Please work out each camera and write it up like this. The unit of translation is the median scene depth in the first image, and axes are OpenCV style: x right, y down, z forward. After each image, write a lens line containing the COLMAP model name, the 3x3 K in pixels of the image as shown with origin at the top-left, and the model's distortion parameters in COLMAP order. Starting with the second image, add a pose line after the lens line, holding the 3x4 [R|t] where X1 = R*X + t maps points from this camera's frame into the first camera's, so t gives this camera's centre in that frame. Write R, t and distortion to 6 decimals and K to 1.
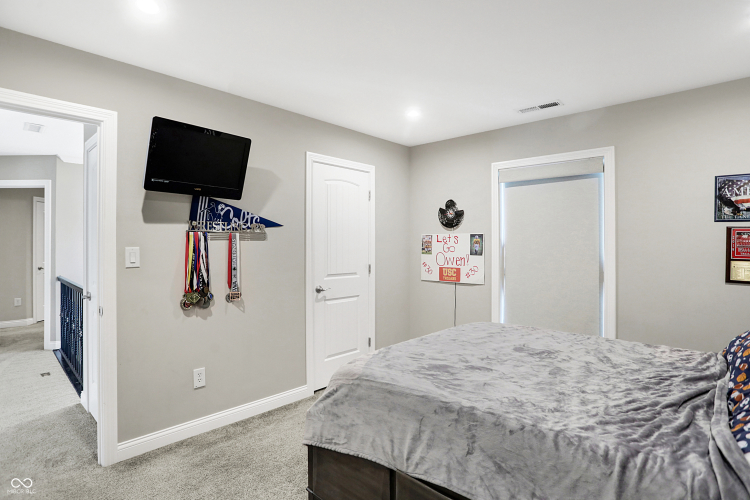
lens RADIAL K [[385.9, 0, 375.0], [0, 385.9, 250.0], [0, 0, 1]] dist [0.000045, 0.000070]
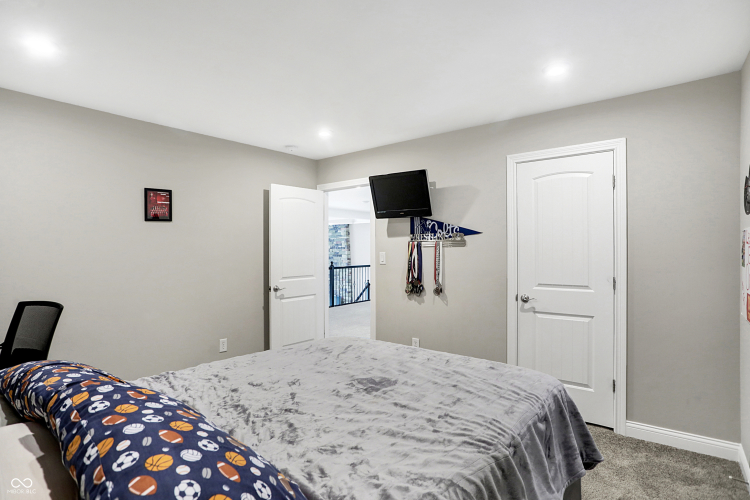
lens RADIAL K [[385.9, 0, 375.0], [0, 385.9, 250.0], [0, 0, 1]] dist [0.000045, 0.000070]
pose [[0.108917, -0.003869, -0.994043, 0.882597], [-0.010871, 0.999928, -0.005083, -0.006904], [0.993991, 0.011360, 0.108867, 0.649520]]
